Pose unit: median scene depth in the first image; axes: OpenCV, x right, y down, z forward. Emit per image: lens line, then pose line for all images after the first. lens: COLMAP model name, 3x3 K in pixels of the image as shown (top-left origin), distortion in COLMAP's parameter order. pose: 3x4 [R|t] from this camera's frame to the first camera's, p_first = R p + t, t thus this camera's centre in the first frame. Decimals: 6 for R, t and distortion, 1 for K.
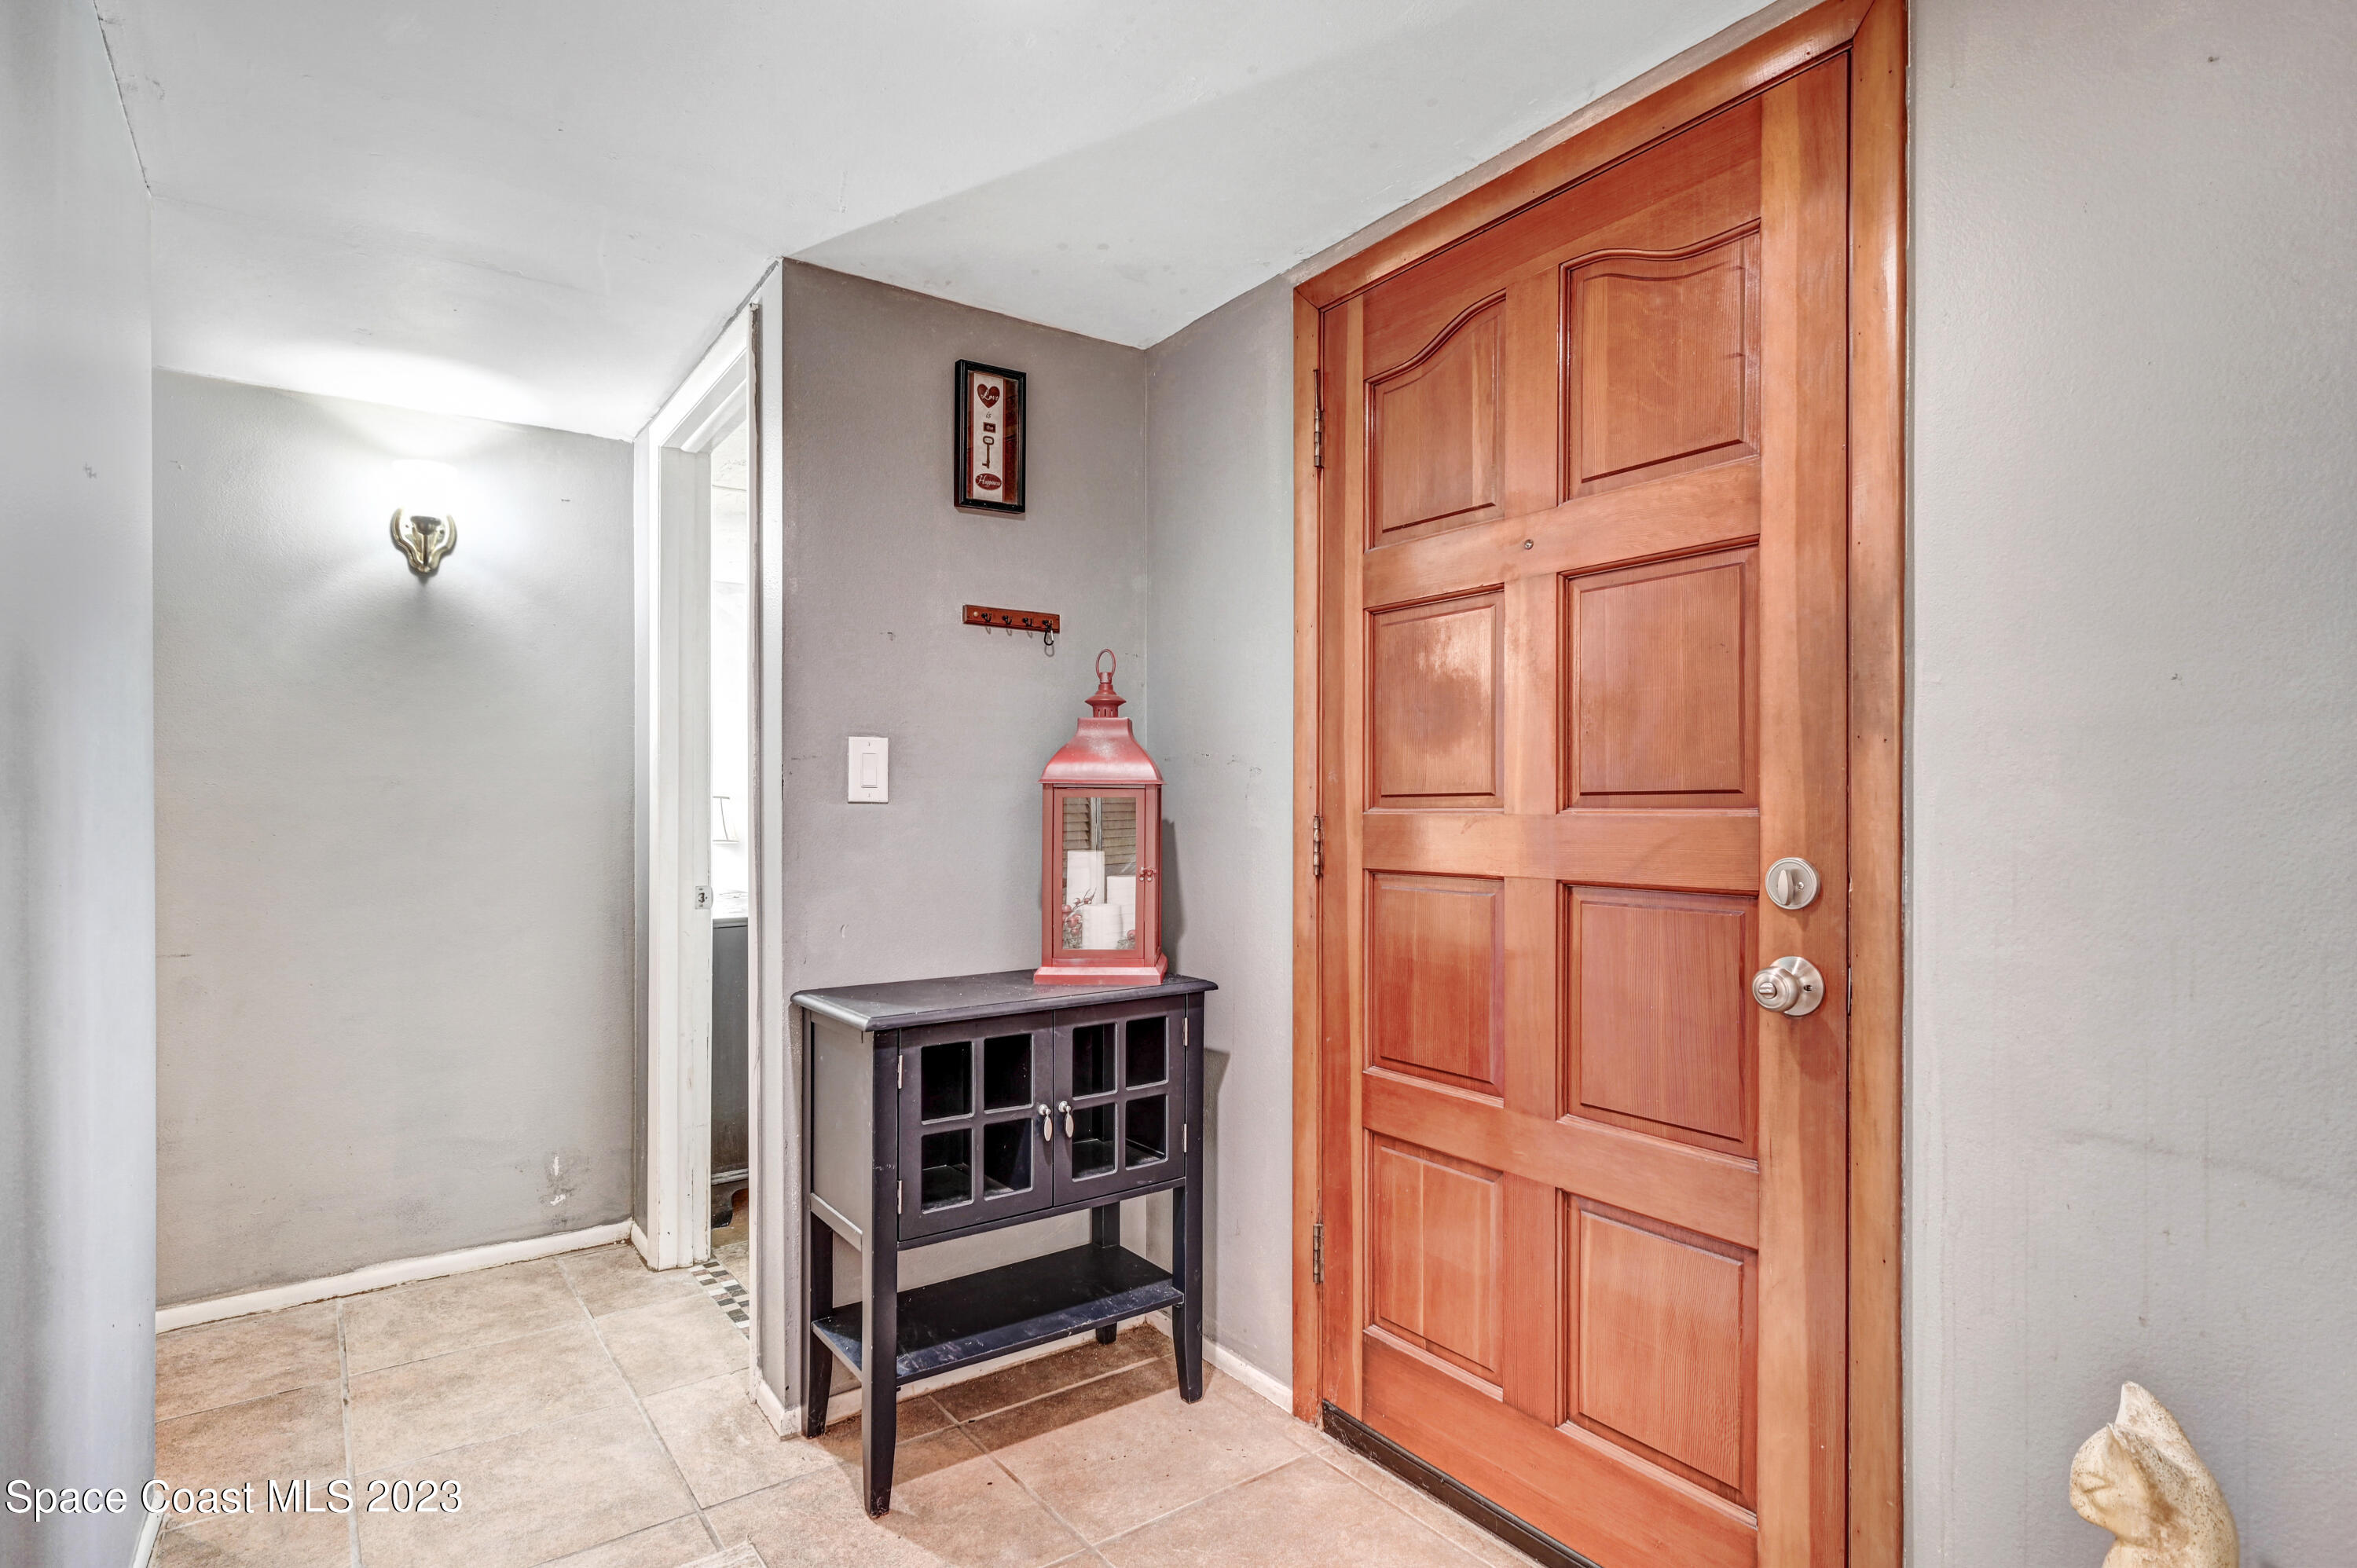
lens RADIAL K [[1184.6, 0, 1176.8], [0, 1184.6, 804.3], [0, 0, 1]] dist [0.001926, 0.000077]
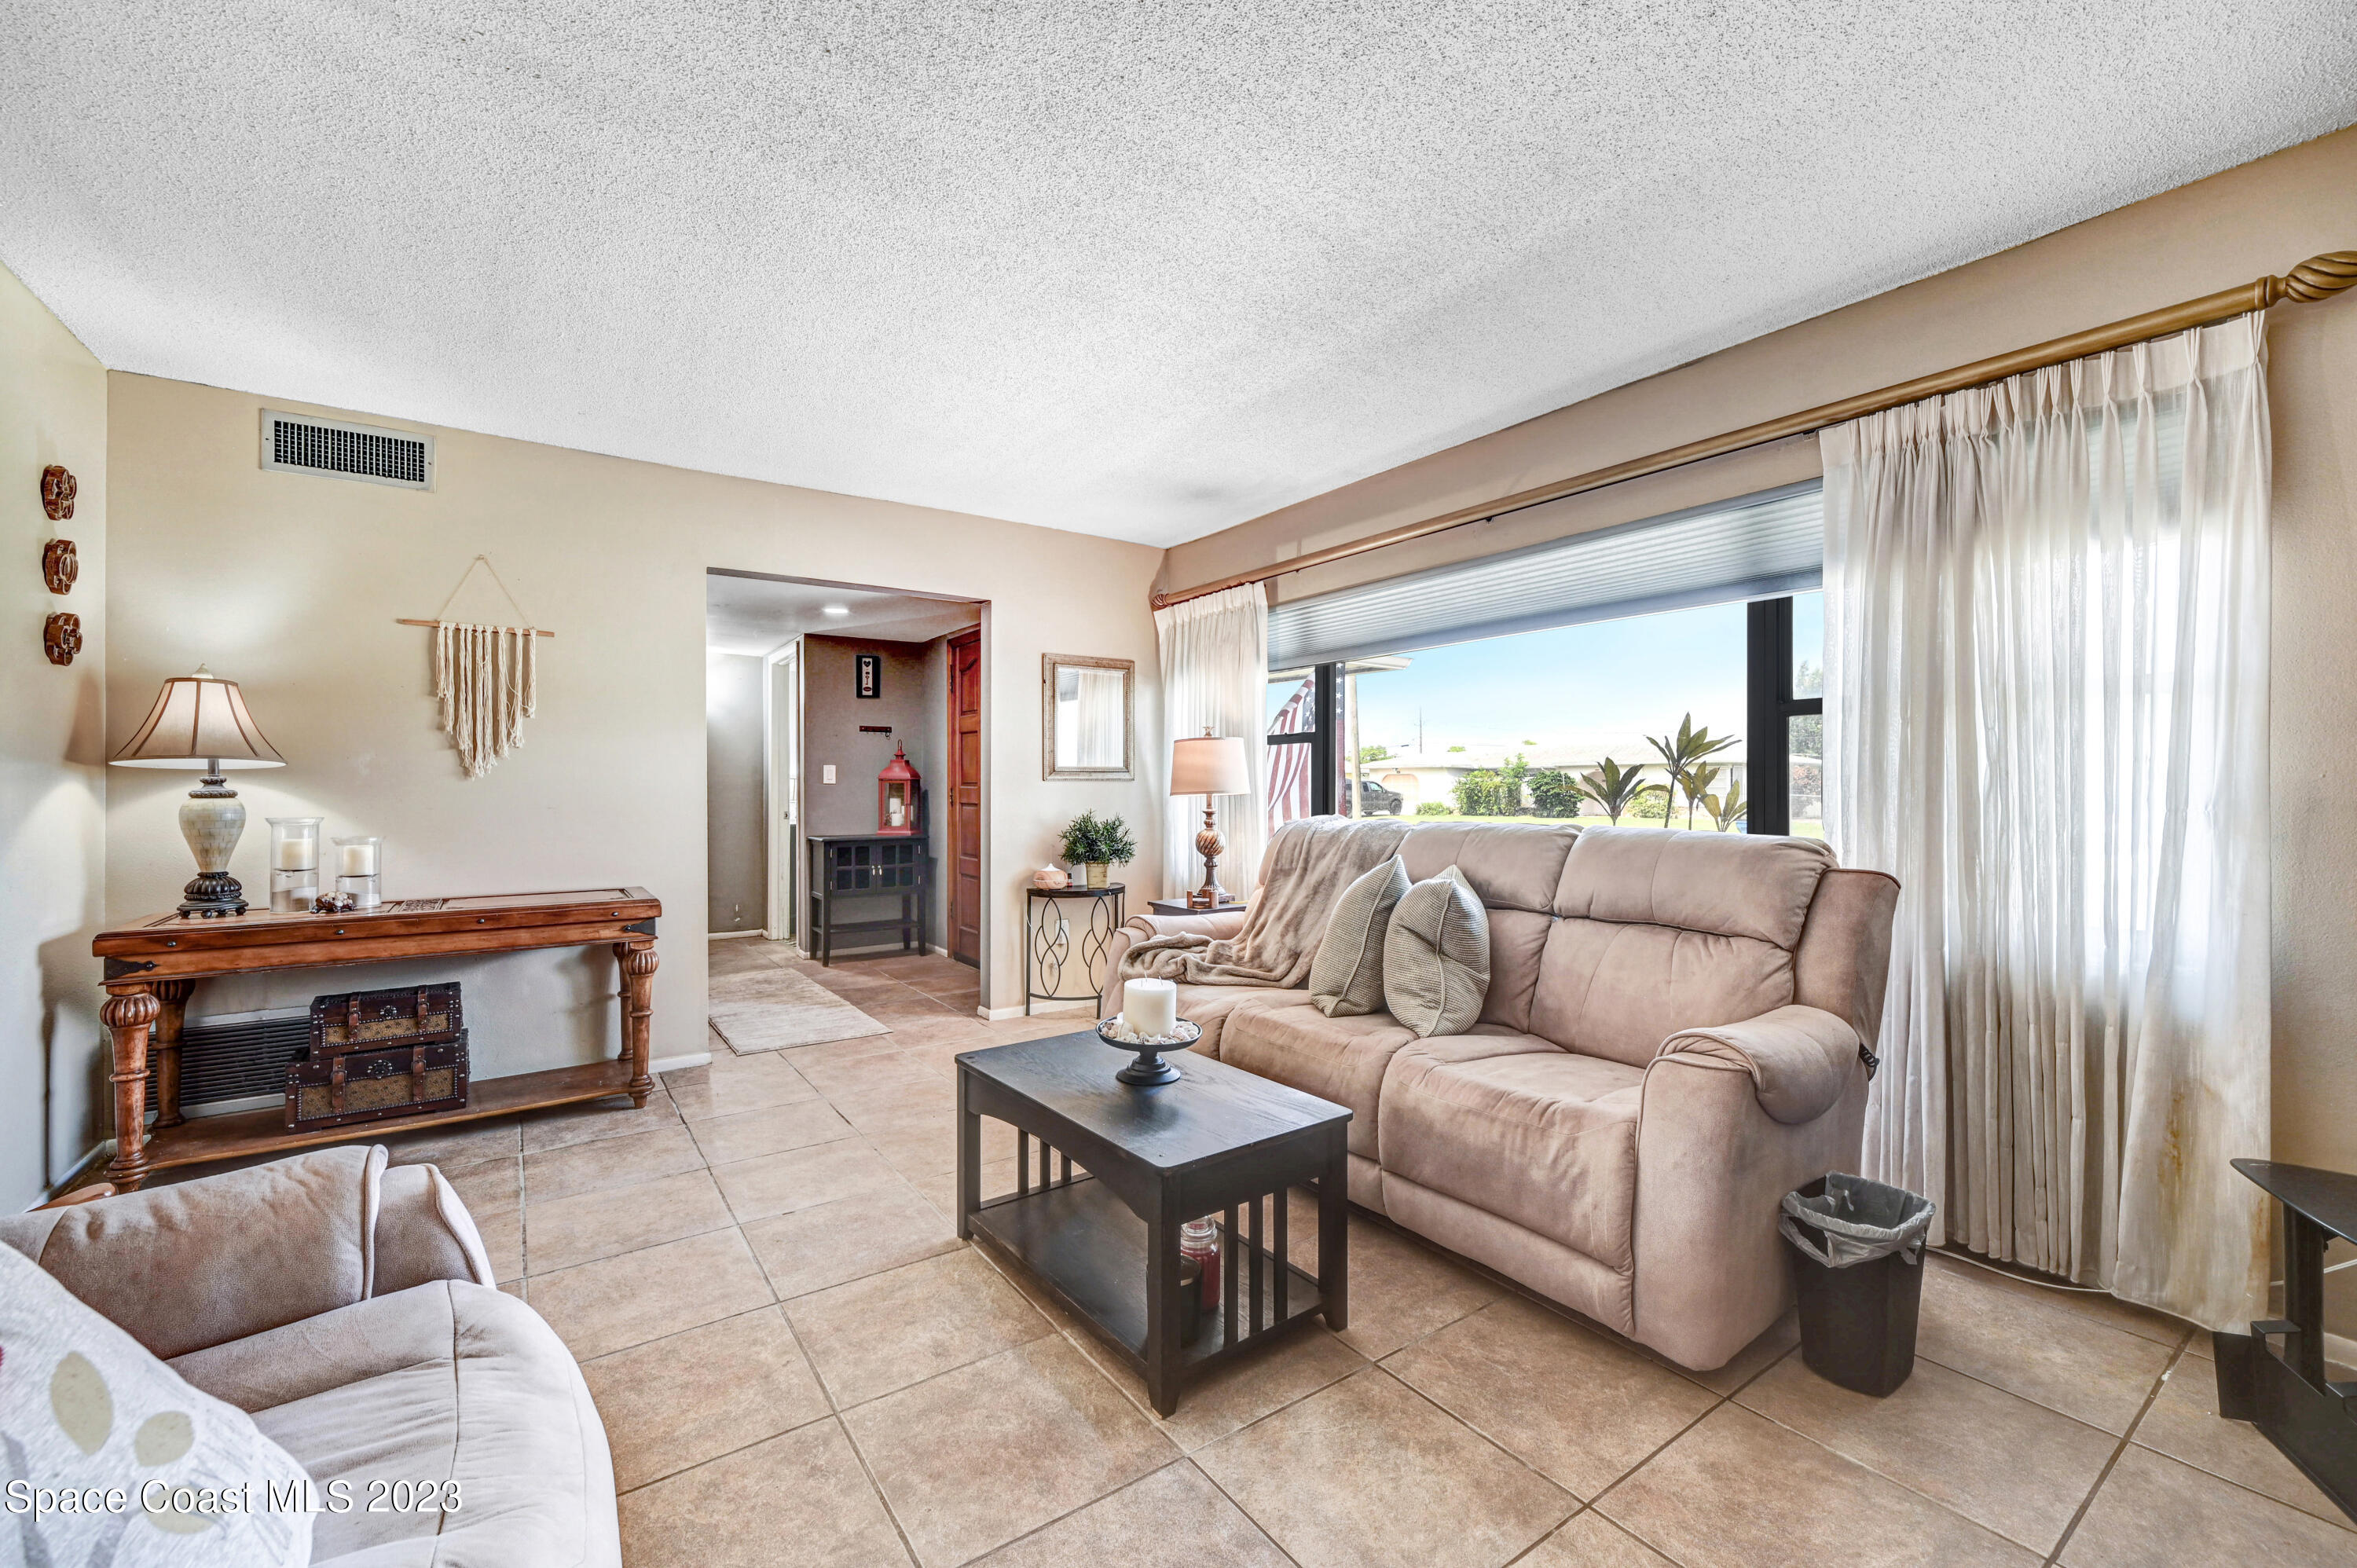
lens RADIAL K [[966.1, 0, 1177.1], [0, 966.1, 783.6], [0, 0, 1]] dist [-0.014961, -0.000033]
pose [[0.999773, 0.003824, -0.020949, 0.811608], [-0.003872, 0.999990, -0.002249, 0.000709], [0.020941, 0.002330, 0.999778, -1.799160]]
